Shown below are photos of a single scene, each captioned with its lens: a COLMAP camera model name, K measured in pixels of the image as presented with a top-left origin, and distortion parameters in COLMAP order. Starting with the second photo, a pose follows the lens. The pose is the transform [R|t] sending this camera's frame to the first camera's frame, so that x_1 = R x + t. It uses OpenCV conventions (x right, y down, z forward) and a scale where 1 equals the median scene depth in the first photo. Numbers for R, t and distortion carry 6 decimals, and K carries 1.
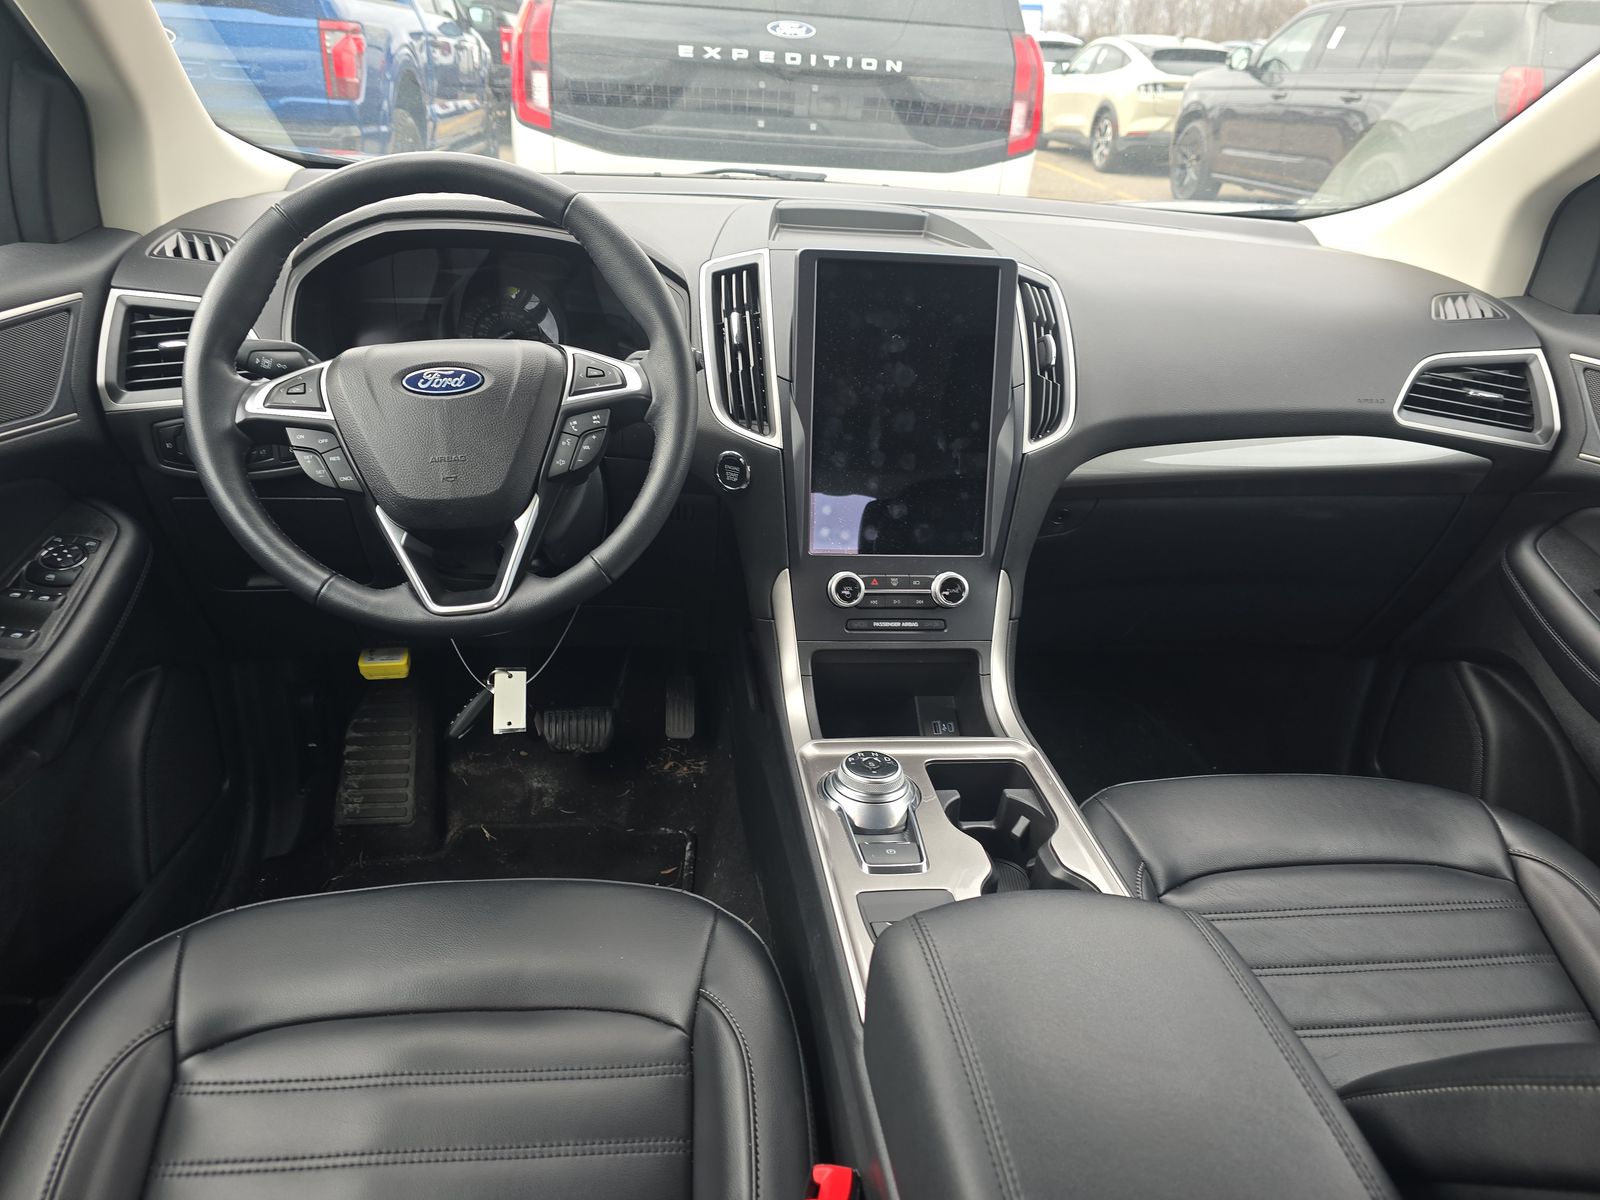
lens RADIAL K [[1105.3, 0, 800.0], [0, 1105.3, 600.0], [0, 0, 1]] dist [-0.000499, -0.003305]
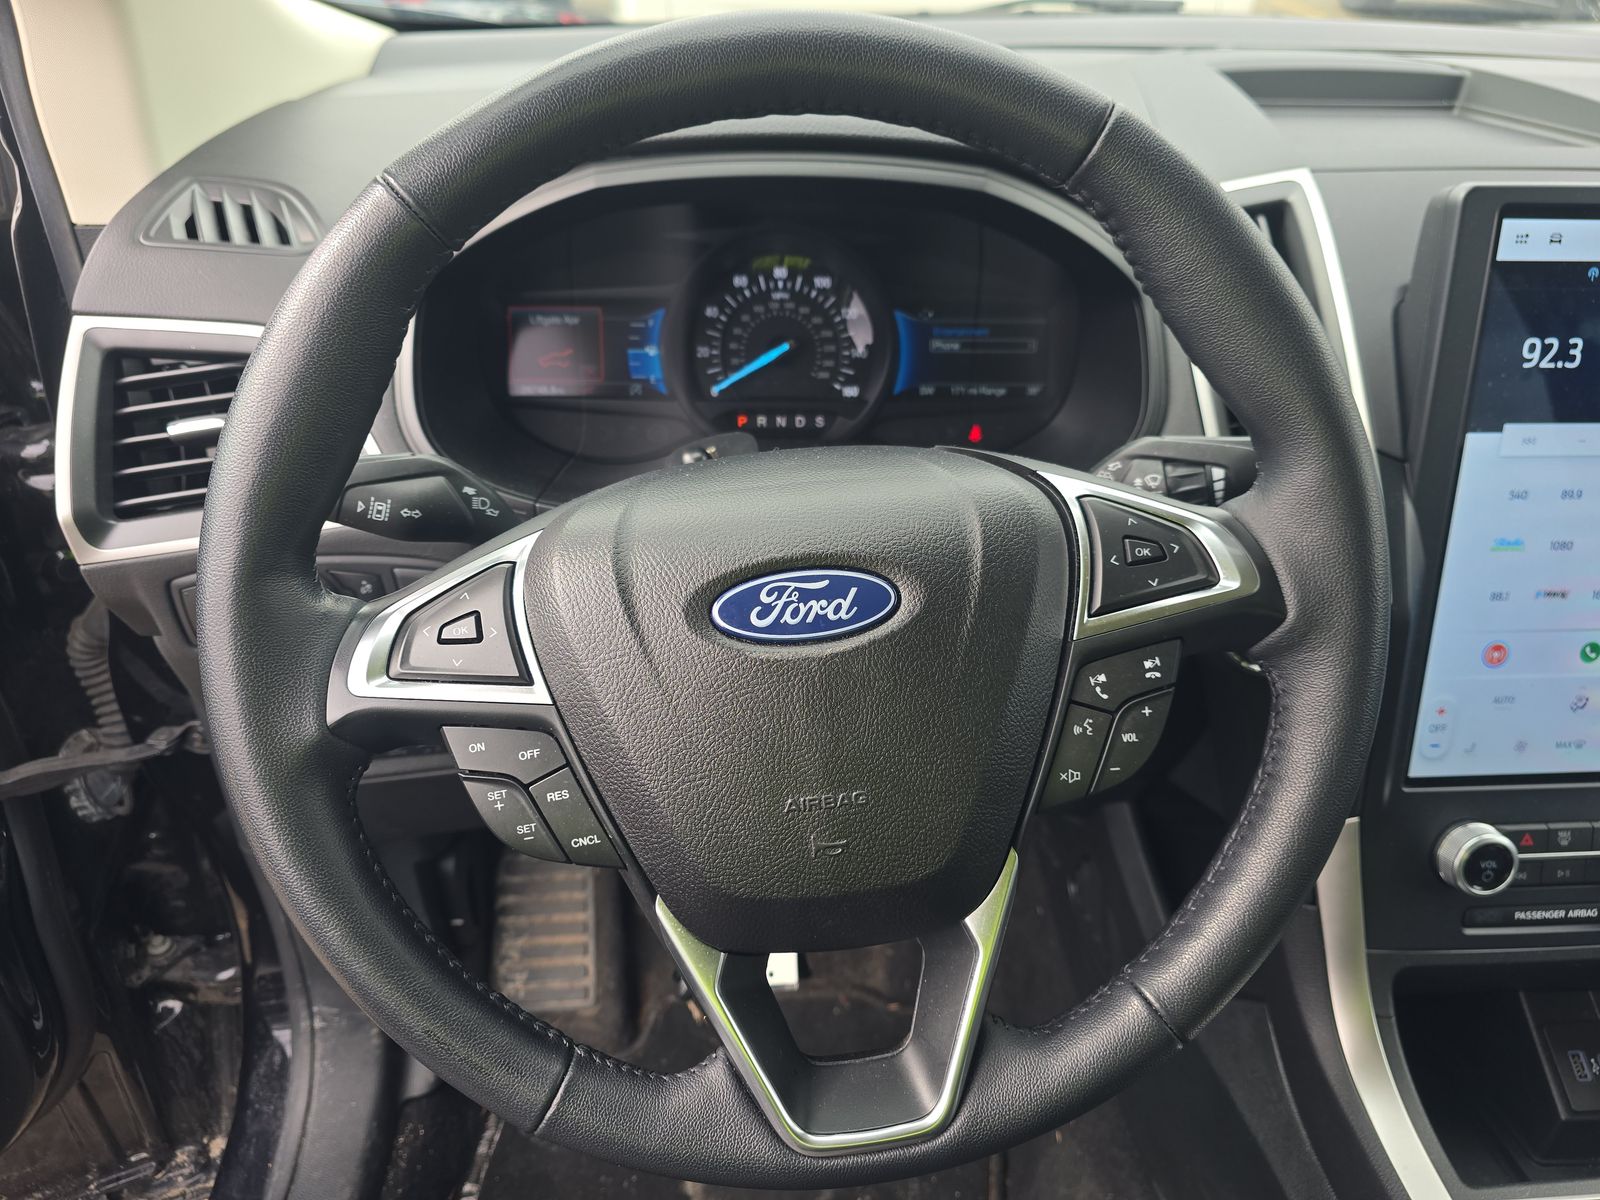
lens RADIAL K [[1114.4, 0, 774.9], [0, 1114.4, 596.0], [0, 0, 1]] dist [0.004639, -0.003467]
pose [[0.995958, -0.004488, -0.089709, -0.288425], [0.016106, 0.991486, 0.129213, -0.247860], [0.088365, -0.130136, 0.987551, 0.573190]]
